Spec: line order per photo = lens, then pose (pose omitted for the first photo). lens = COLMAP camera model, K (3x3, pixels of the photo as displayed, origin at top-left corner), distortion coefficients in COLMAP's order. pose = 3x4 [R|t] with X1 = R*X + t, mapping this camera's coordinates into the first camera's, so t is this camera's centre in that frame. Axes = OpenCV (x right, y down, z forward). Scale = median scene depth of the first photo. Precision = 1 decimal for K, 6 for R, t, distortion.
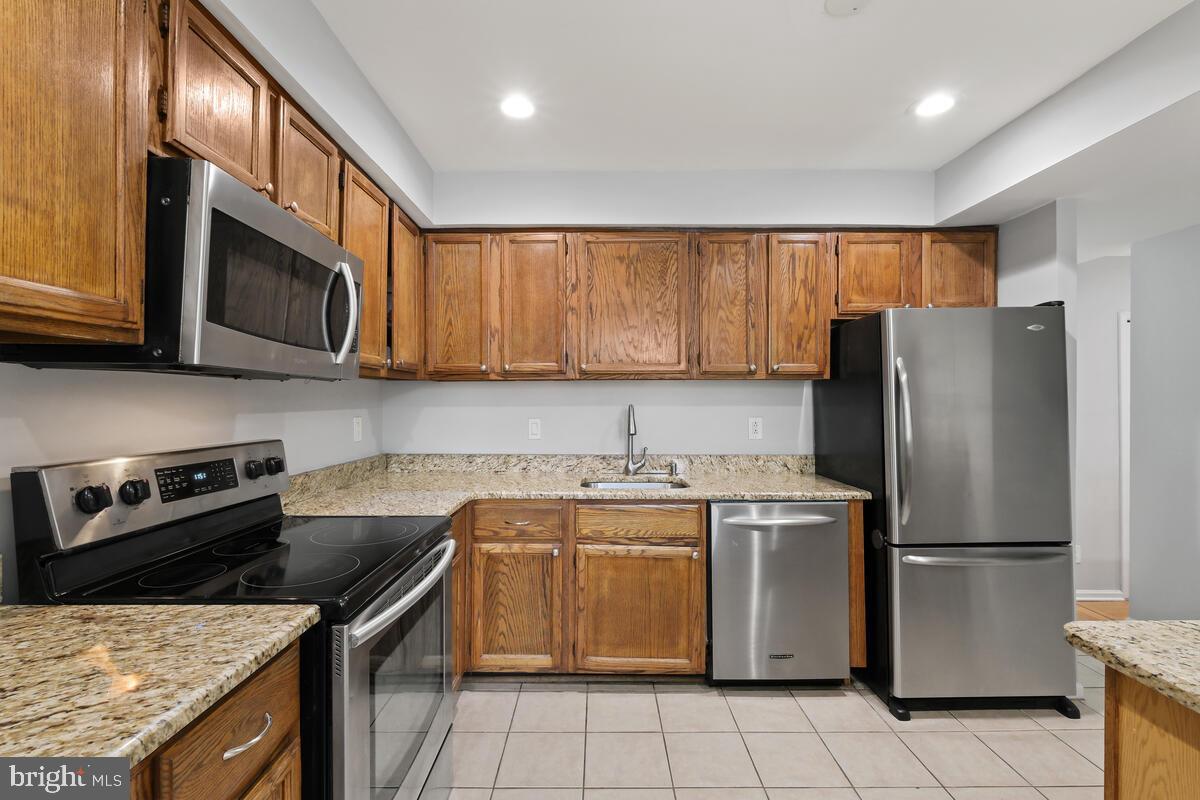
lens RADIAL K [[515.9, 0, 600.0], [0, 515.9, 400.0], [0, 0, 1]] dist [-0.002570, -0.000302]
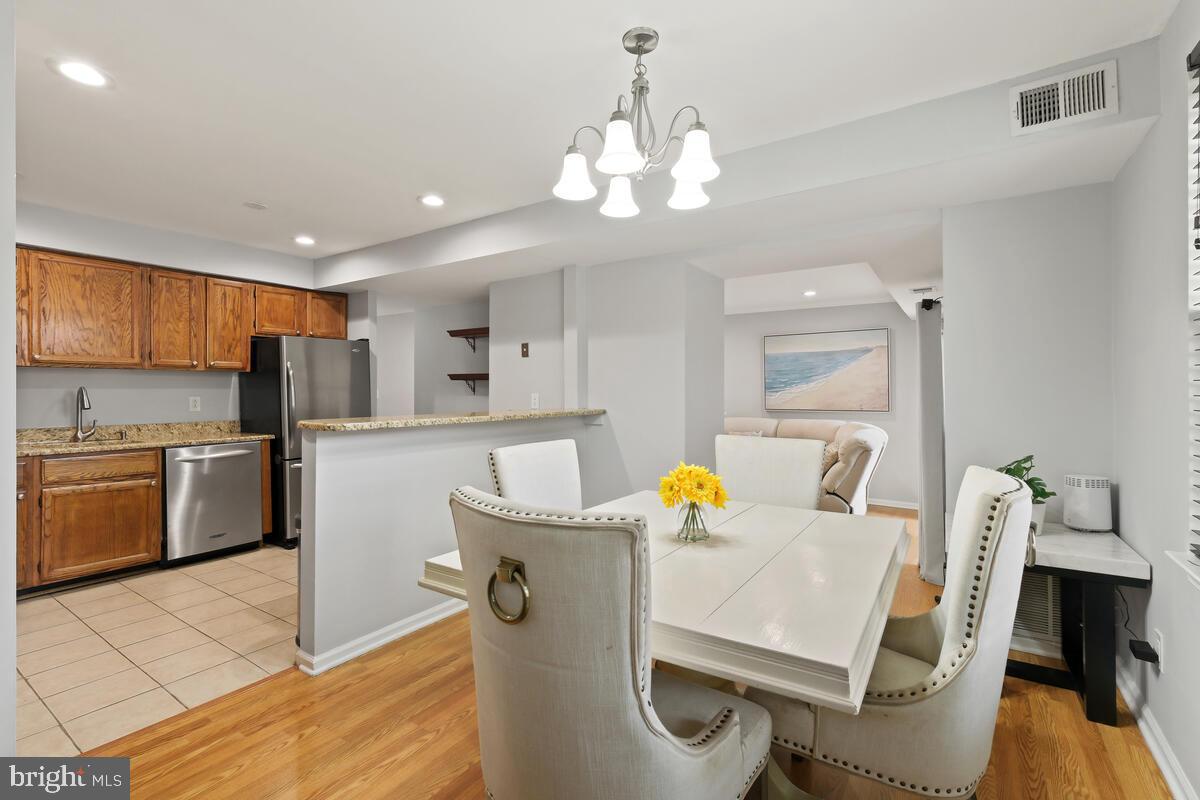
lens RADIAL K [[540.1, 0, 599.0], [0, 540.1, 390.8], [0, 0, 1]] dist [0.012273, -0.000182]
pose [[0.559897, -0.000283, 0.828562, -0.372626], [0.003367, 0.999992, -0.001933, 0.027107], [-0.828555, 0.003872, 0.559894, -0.906843]]
